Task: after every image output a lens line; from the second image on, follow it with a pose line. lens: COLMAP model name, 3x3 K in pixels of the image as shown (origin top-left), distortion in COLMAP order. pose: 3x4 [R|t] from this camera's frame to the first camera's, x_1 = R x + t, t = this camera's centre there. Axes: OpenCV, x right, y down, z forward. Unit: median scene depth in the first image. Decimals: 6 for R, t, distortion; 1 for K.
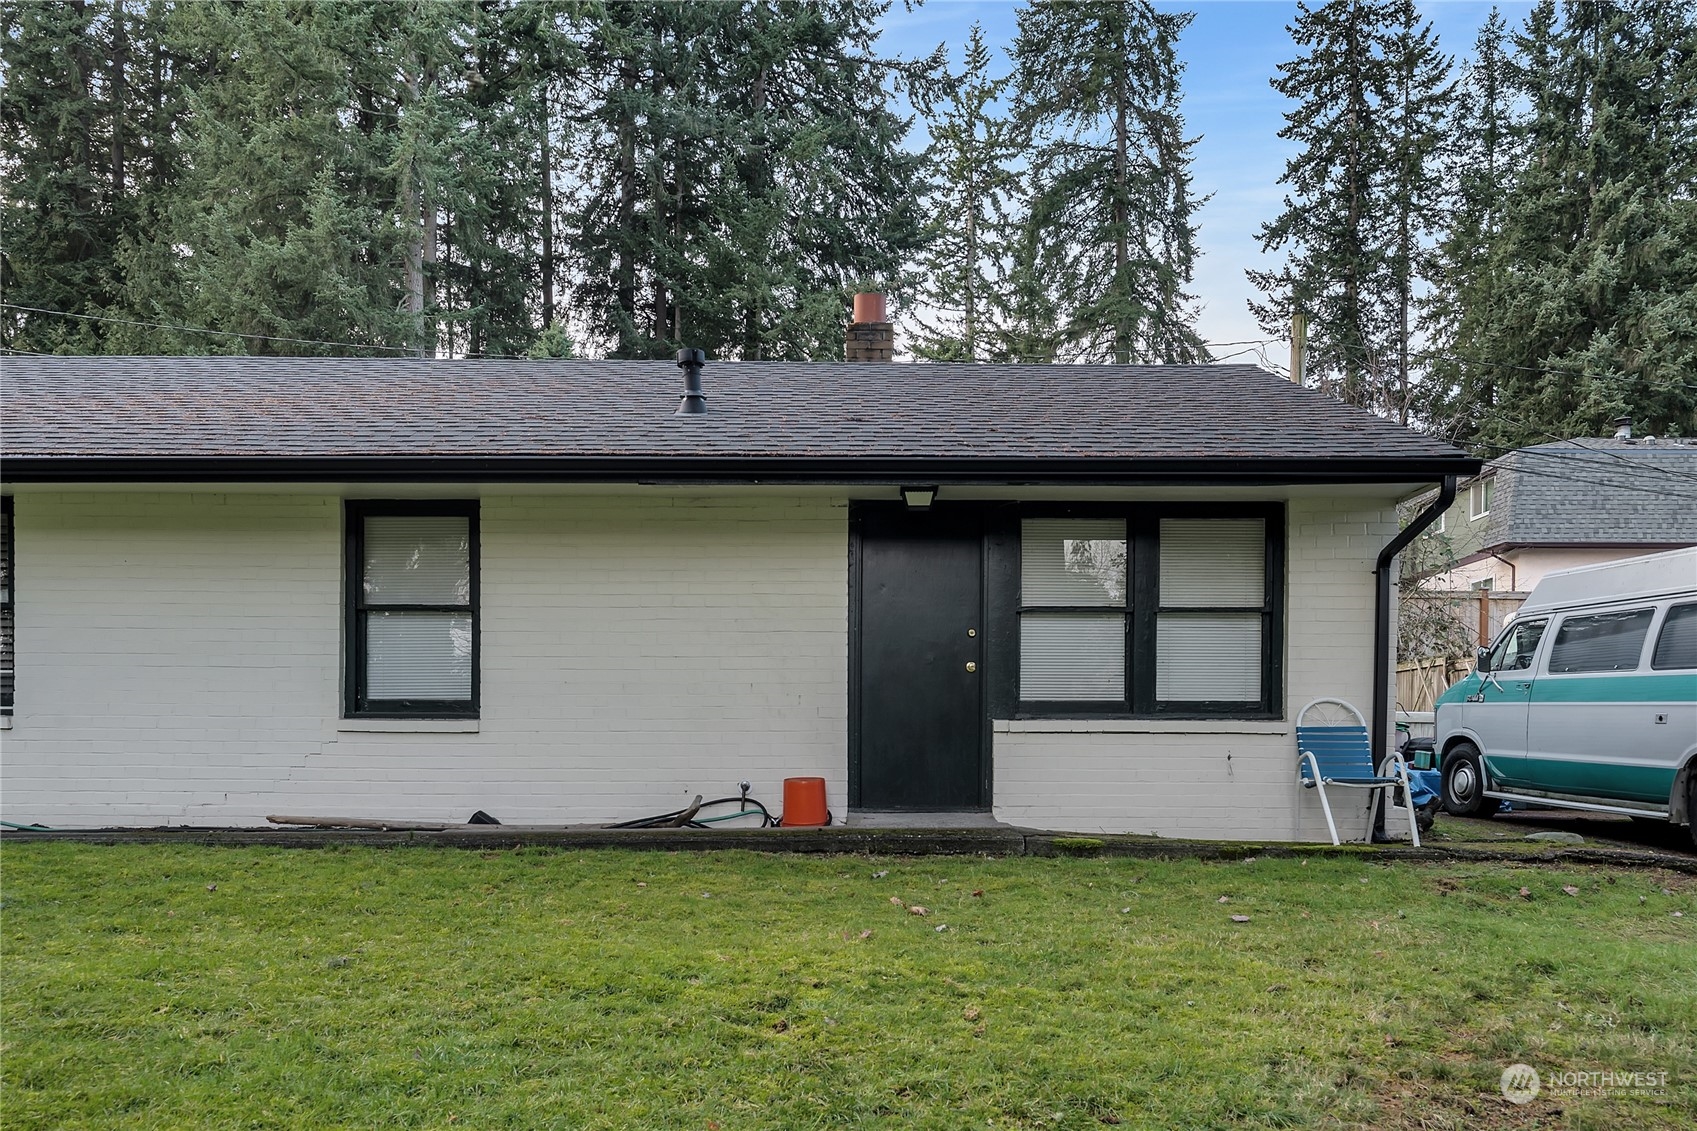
lens RADIAL K [[1148.5, 0, 857.6], [0, 1148.5, 783.6], [0, 0, 1]] dist [-0.002005, 0.007222]
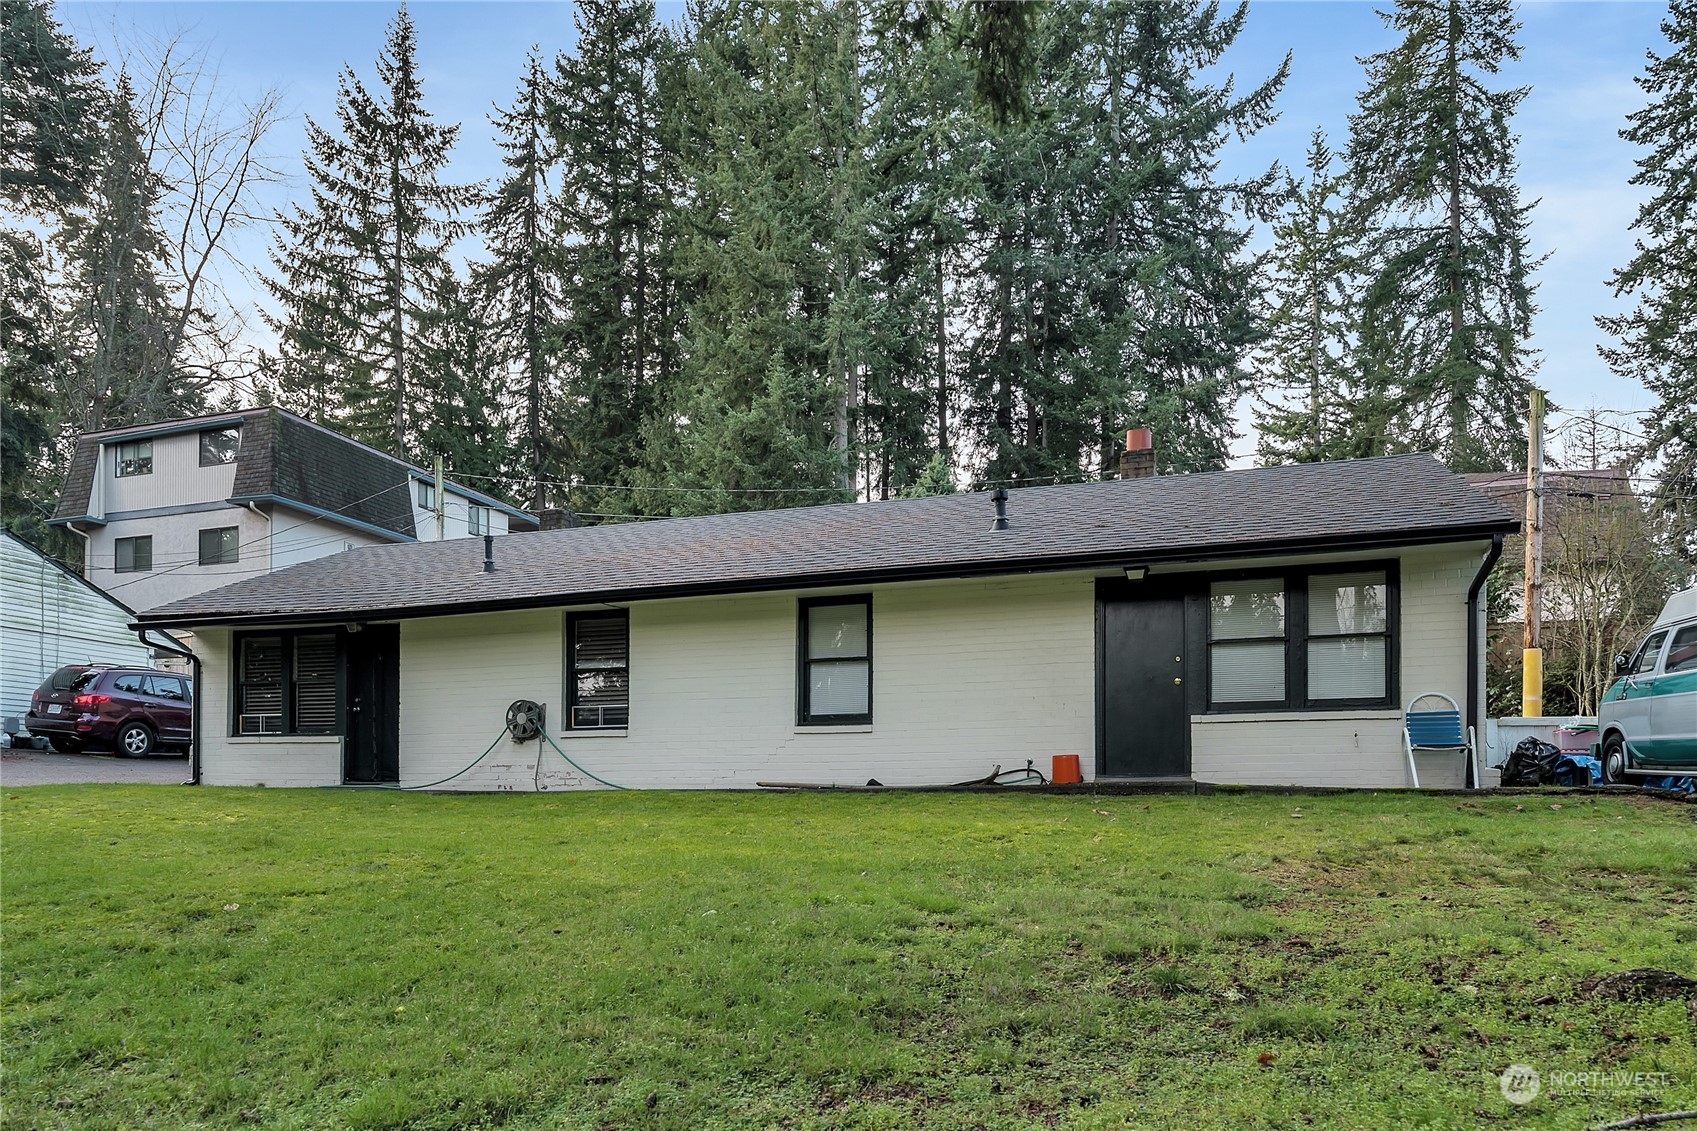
lens RADIAL K [[1026.8, 0, 933.7], [0, 1026.8, 807.0], [0, 0, 1]] dist [0.004308, -0.000296]
pose [[0.961076, -0.006853, -0.276200, 0.025086], [0.001499, 0.999807, -0.019593, 0.014037], [0.276281, 0.018417, 0.960900, -0.061035]]
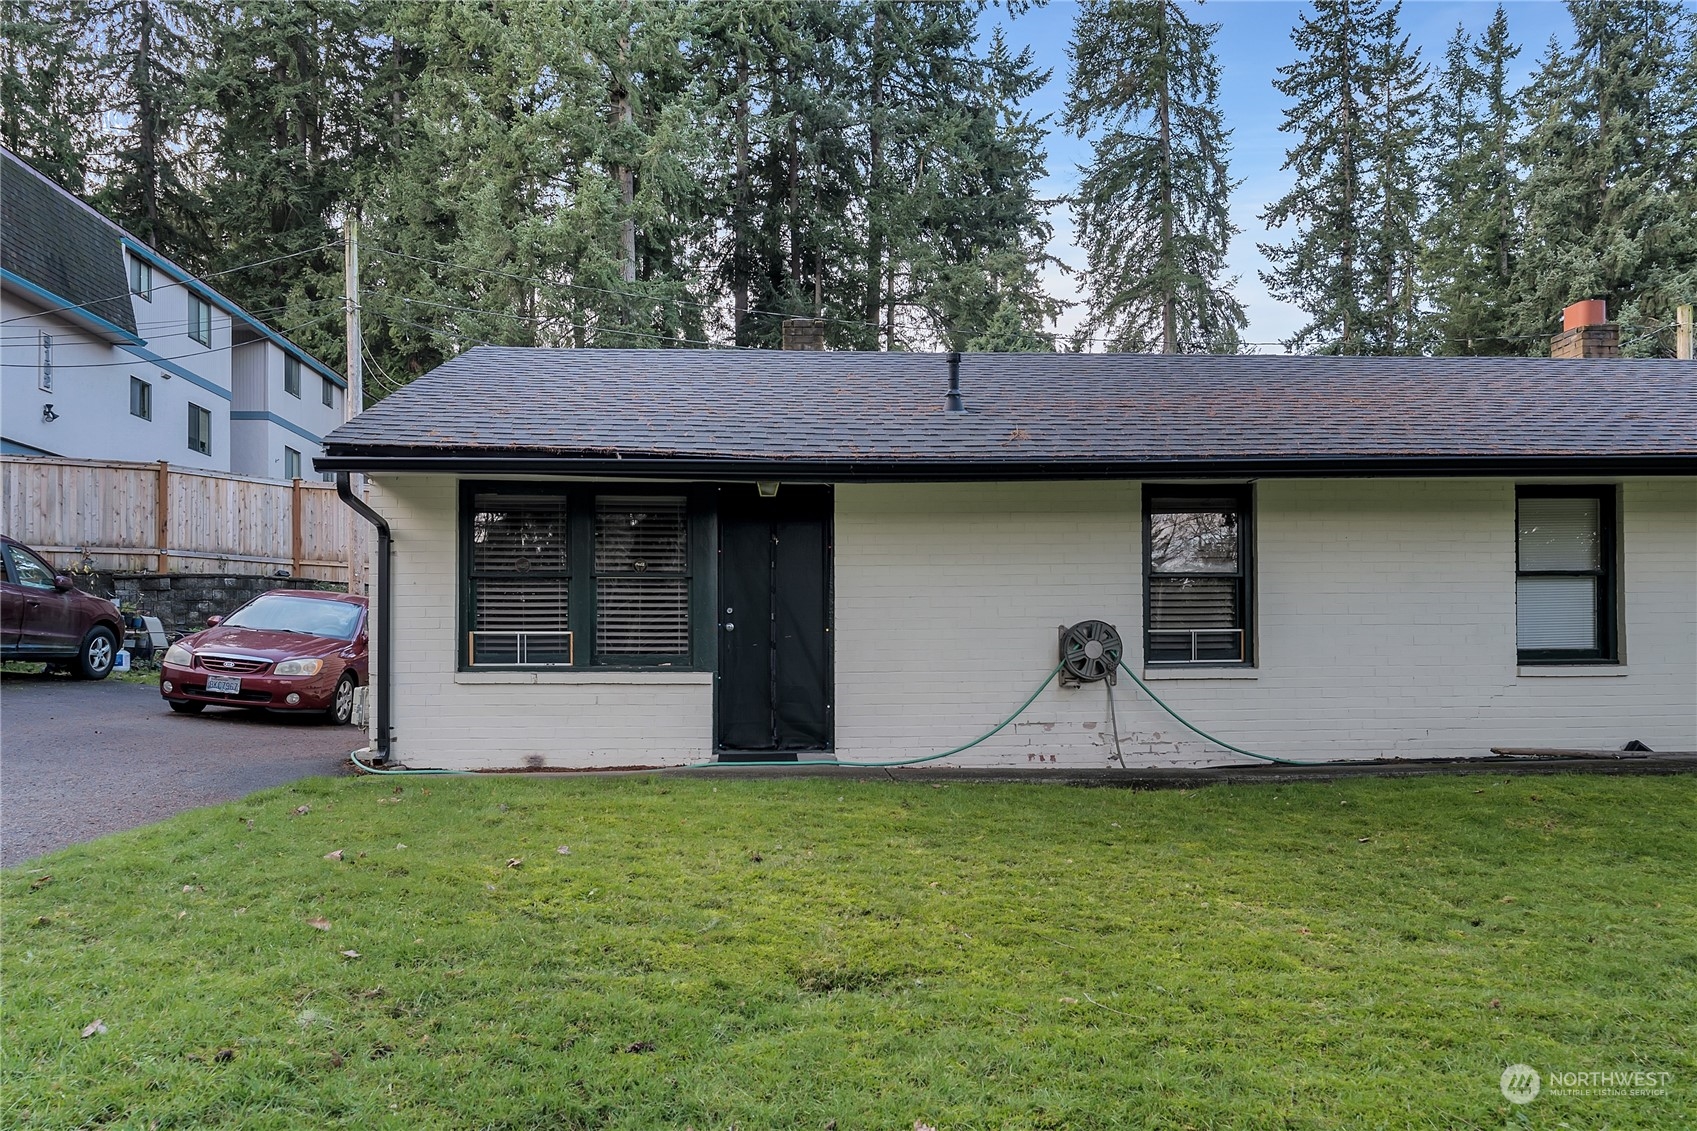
lens RADIAL K [[1078.4, 0, 847.6], [0, 1078.4, 646.6], [0, 0, 1]] dist [0.009513, -0.001088]
pose [[0.997657, -0.014354, 0.066898, -0.181758], [0.017916, 0.998436, -0.052964, -0.004297], [-0.066034, 0.054039, 0.996353, -0.012307]]
